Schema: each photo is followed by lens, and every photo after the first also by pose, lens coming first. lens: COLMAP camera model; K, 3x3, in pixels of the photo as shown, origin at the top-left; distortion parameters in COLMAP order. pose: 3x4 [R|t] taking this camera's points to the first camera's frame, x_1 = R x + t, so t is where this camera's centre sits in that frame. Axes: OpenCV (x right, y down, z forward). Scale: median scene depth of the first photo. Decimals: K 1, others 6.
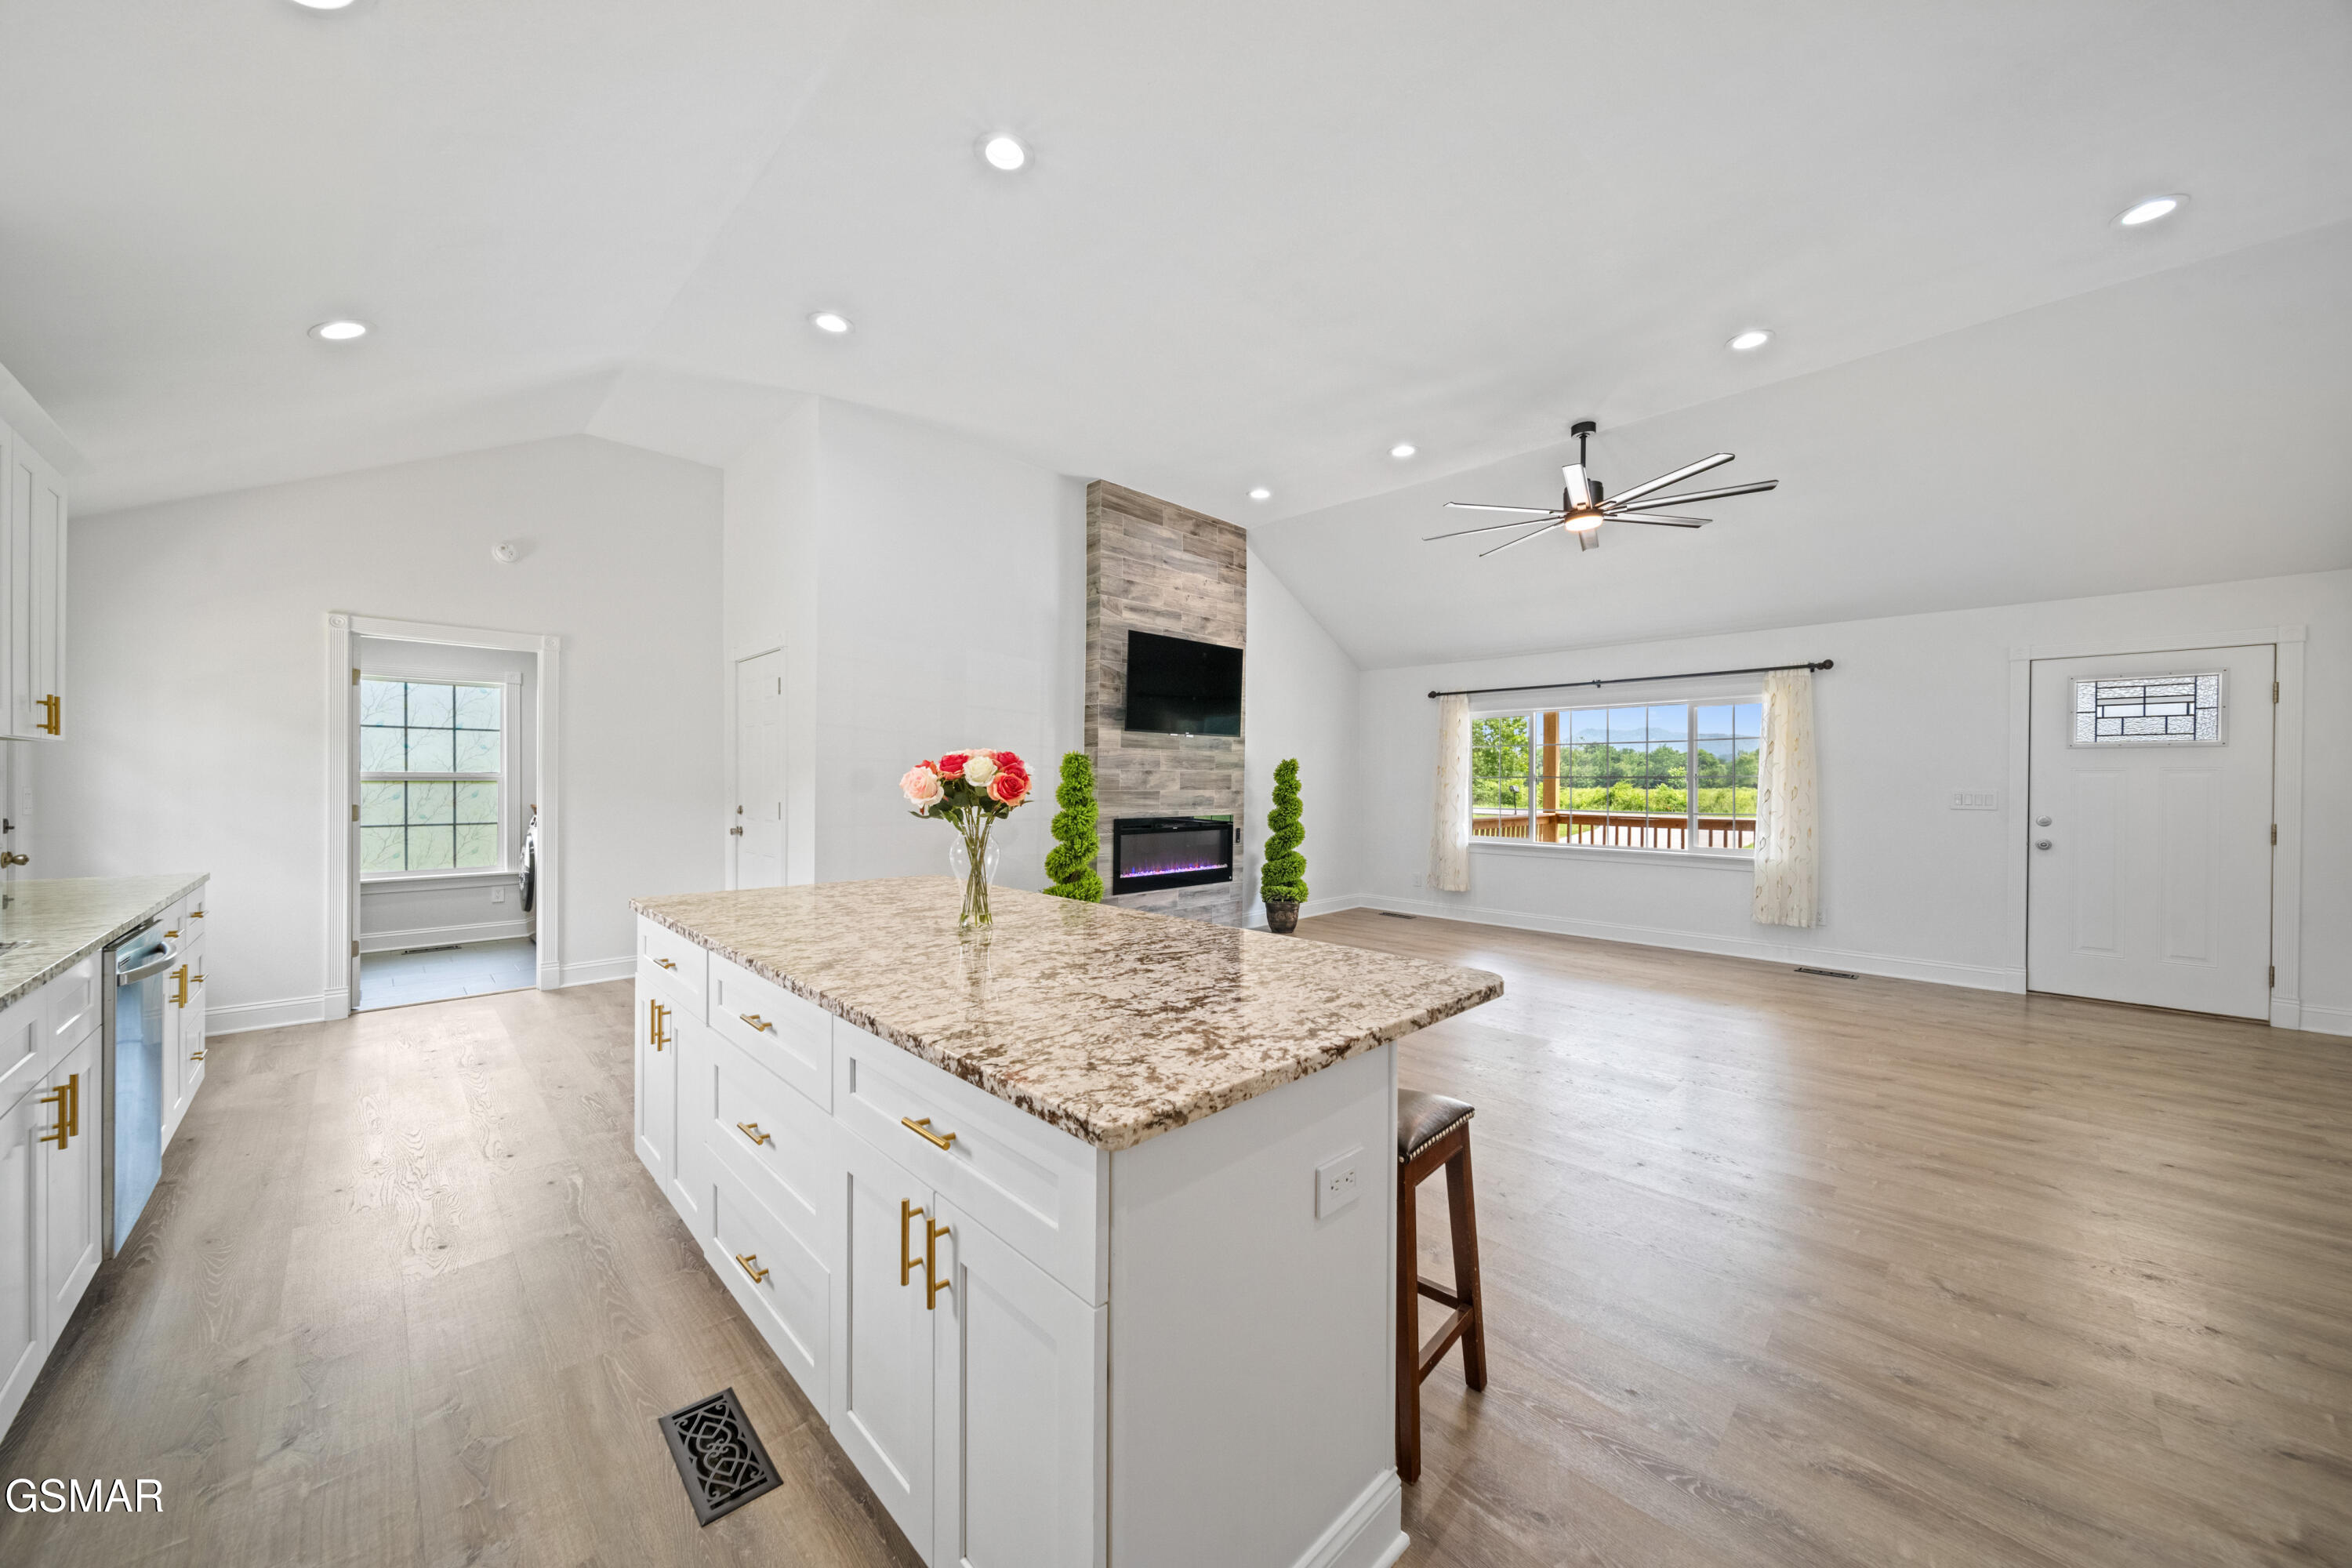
lens RADIAL K [[813.9, 0, 1176.0], [0, 813.9, 784.0], [0, 0, 1]] dist [-0.009388, -0.000172]
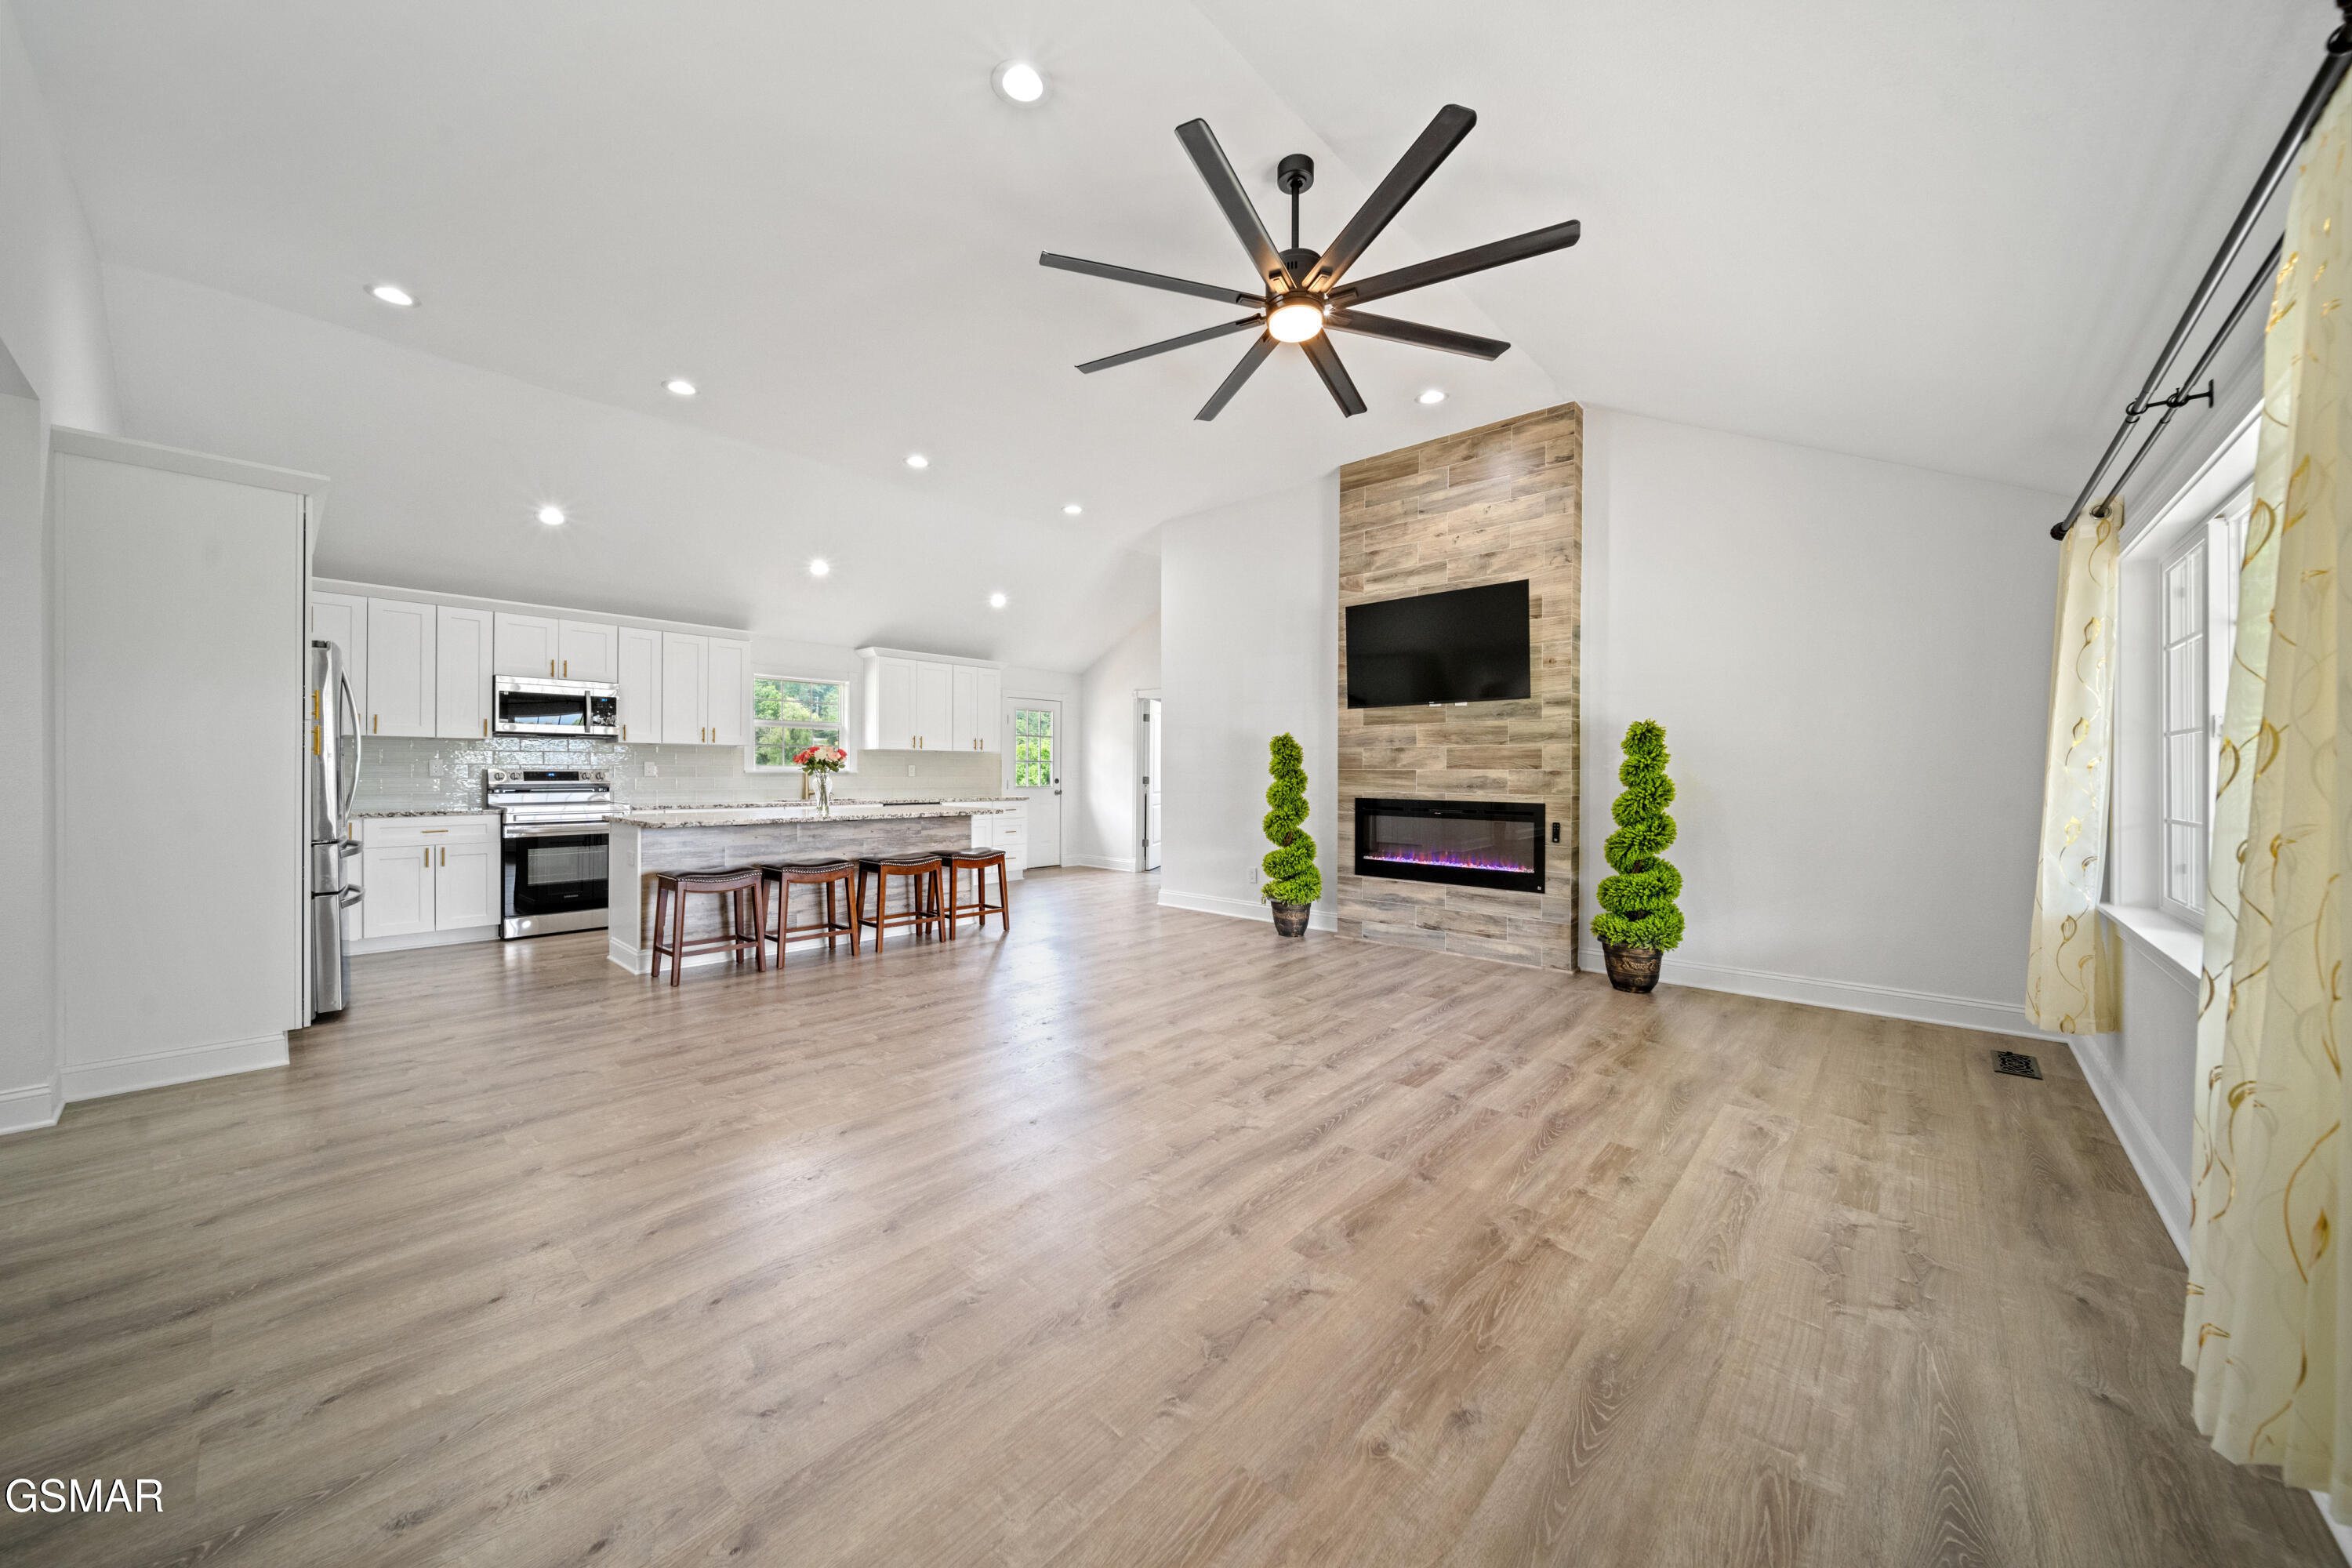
lens RADIAL K [[834.3, 0, 1172.8], [0, 834.3, 774.7], [0, 0, 1]] dist [-0.000180, -0.000202]
pose [[0.060543, -0.001192, -0.998165, 0.874054], [-0.005998, 0.999981, -0.001558, 0.016439], [0.998148, 0.006081, 0.060535, 0.673875]]
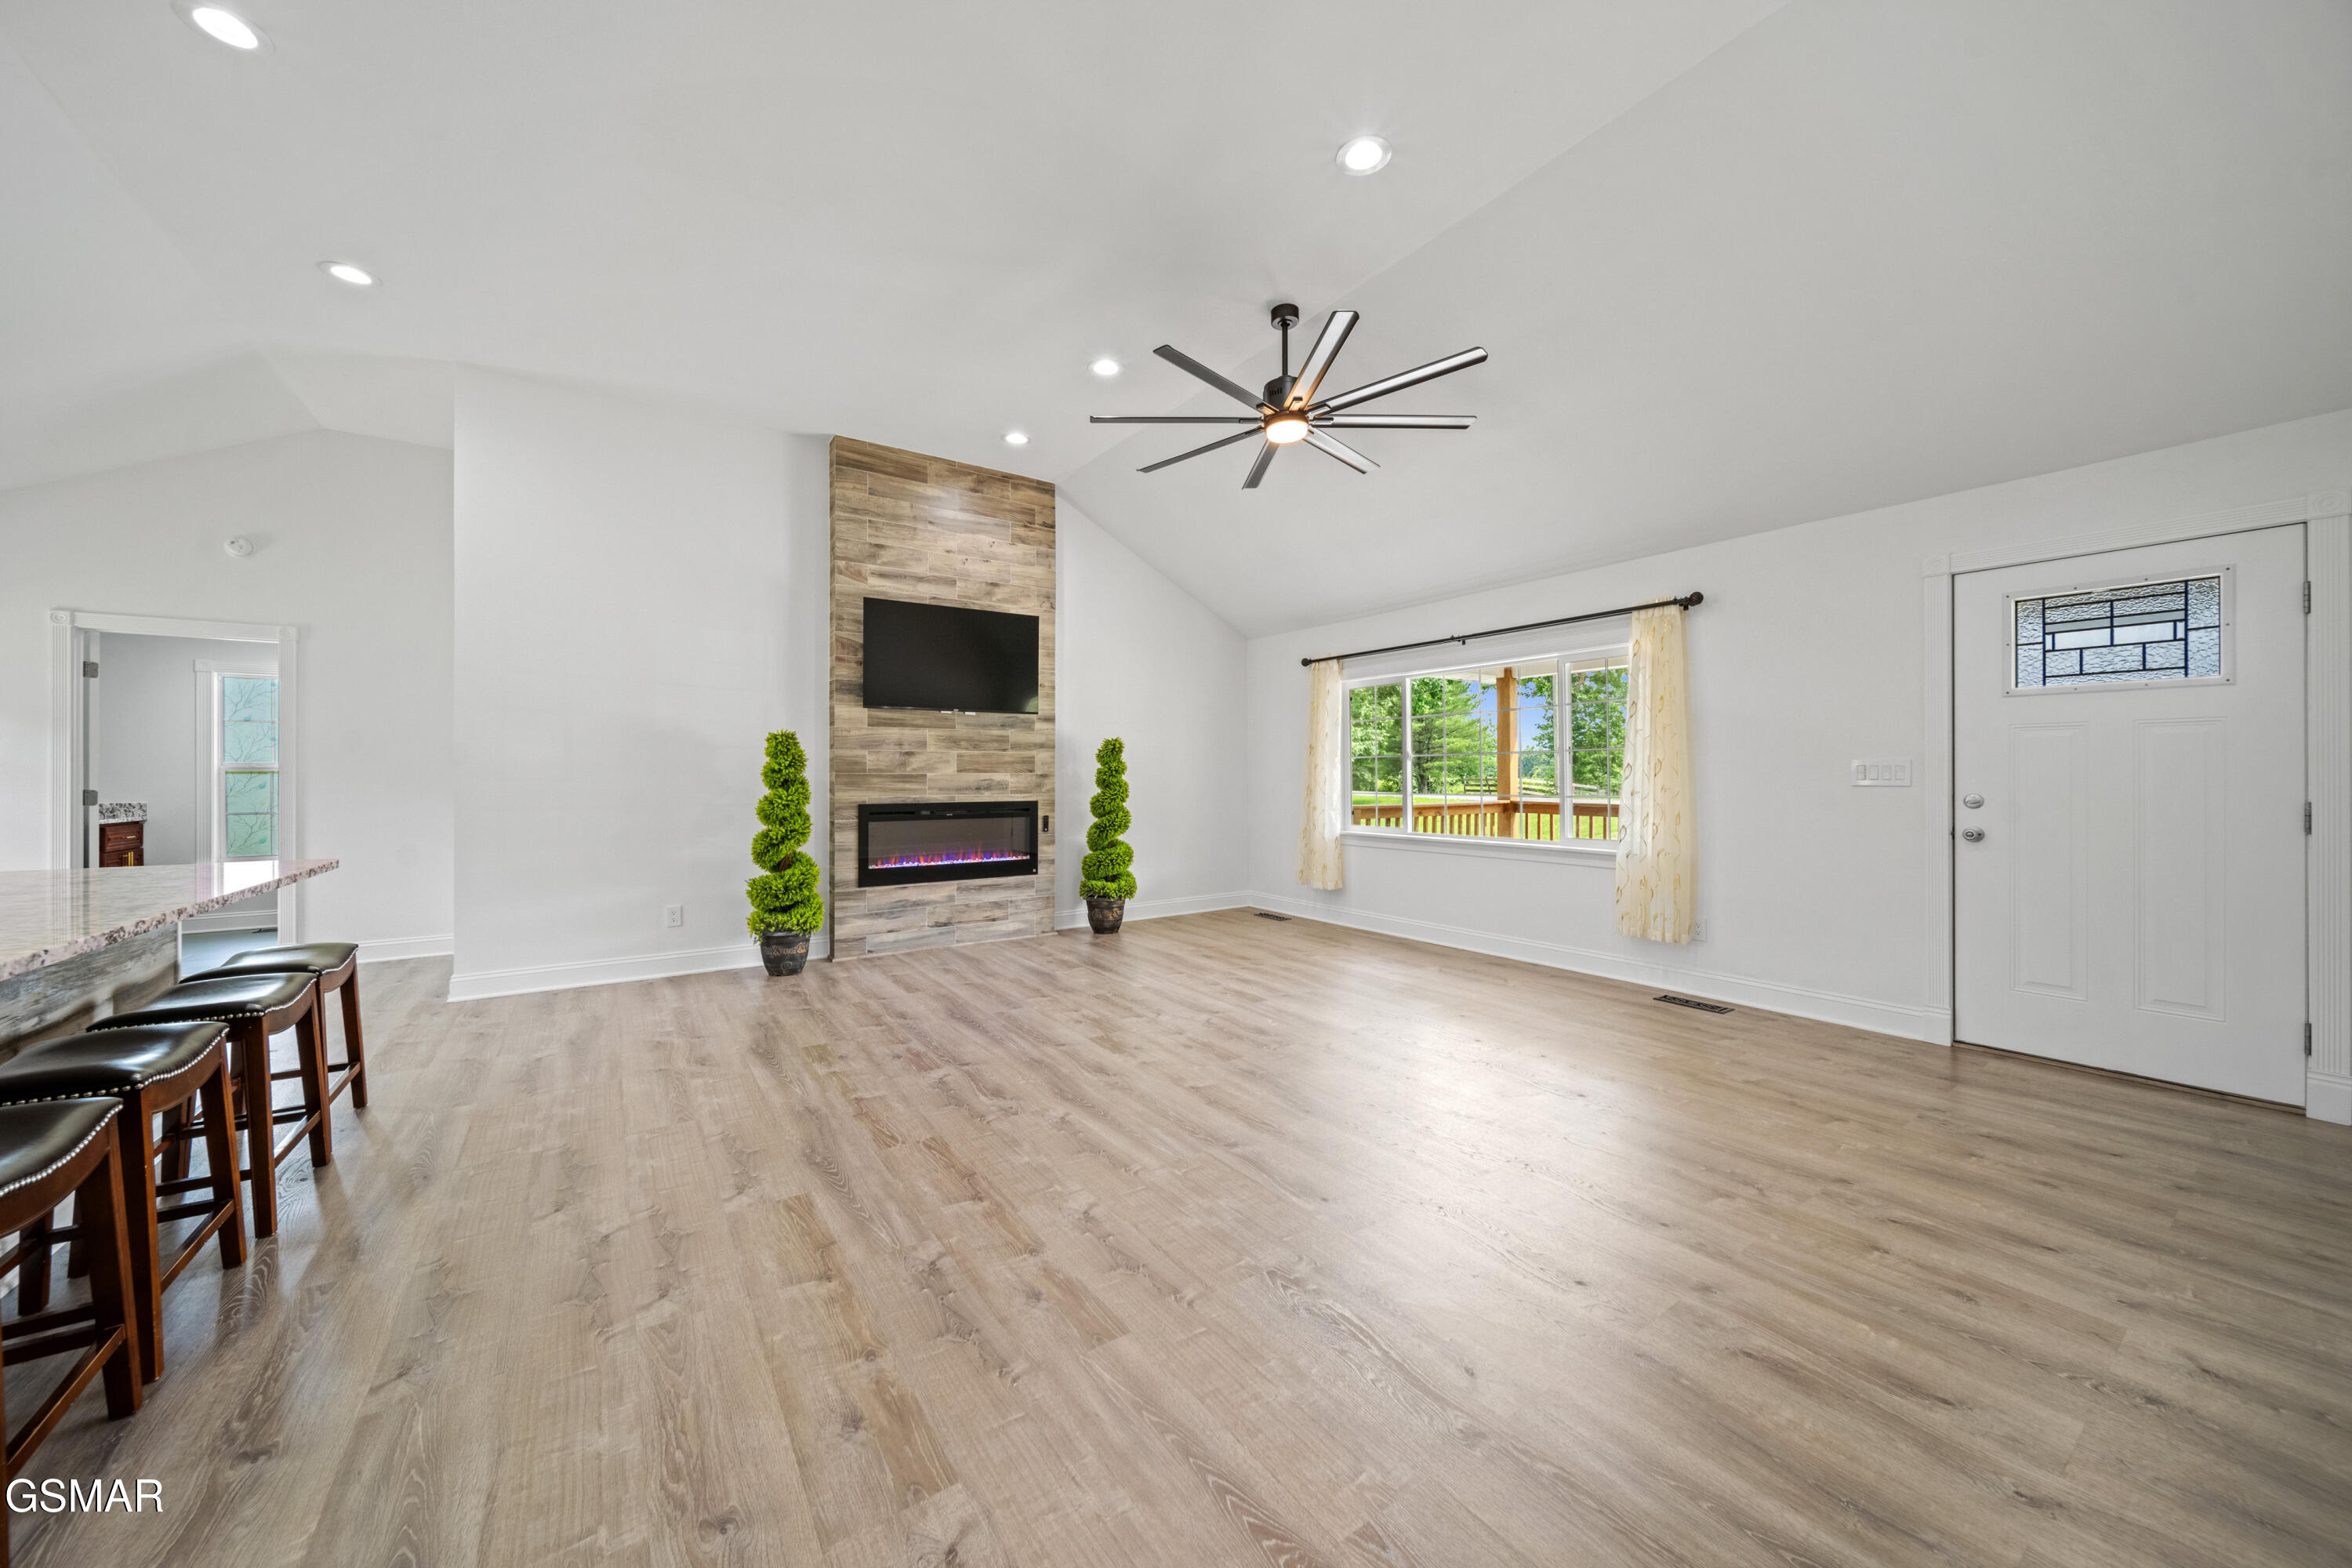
lens RADIAL K [[826.4, 0, 1171.3], [0, 826.4, 775.5], [0, 0, 1]] dist [0.001408, -0.002458]
pose [[0.985279, -0.009419, -0.170694, 0.406113], [0.008934, 0.999954, -0.003614, 0.015916], [0.170720, 0.002035, 0.985317, 0.133306]]
